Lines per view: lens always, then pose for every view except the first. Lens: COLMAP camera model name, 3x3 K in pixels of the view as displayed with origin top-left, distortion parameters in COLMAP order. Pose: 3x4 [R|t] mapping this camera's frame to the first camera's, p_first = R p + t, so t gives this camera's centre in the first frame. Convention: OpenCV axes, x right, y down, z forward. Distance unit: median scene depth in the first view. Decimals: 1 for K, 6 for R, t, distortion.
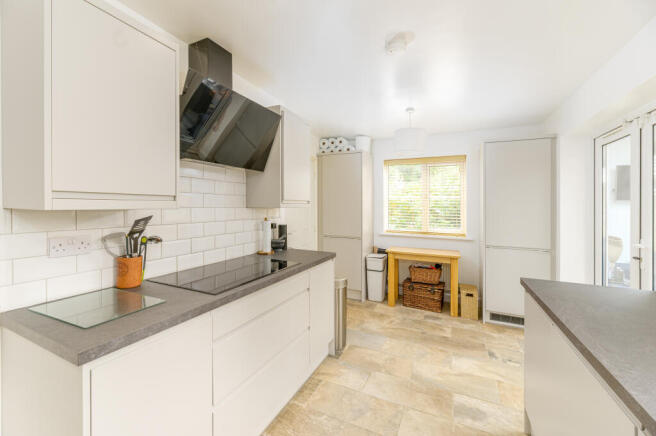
lens RADIAL K [[270.2, 0, 320.3], [0, 270.2, 211.1], [0, 0, 1]] dist [-0.001137, -0.000111]
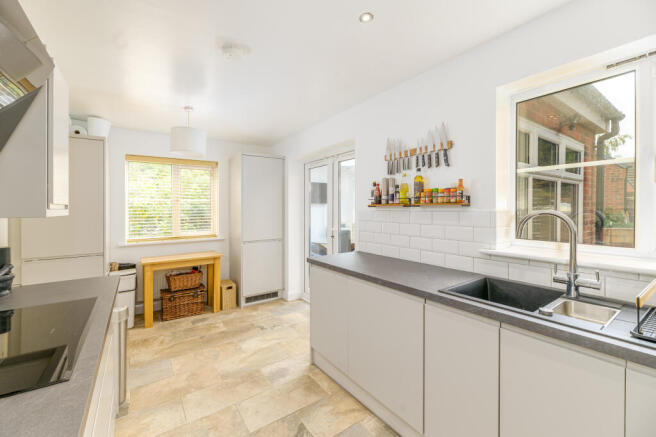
lens RADIAL K [[270.2, 0, 320.3], [0, 270.2, 211.6], [0, 0, 1]] dist [-0.001137, -0.000111]
pose [[0.502328, -0.027554, 0.864238, -0.240154], [0.035721, 0.999300, 0.011098, -0.004635], [-0.863939, 0.025297, 0.502960, 0.113492]]
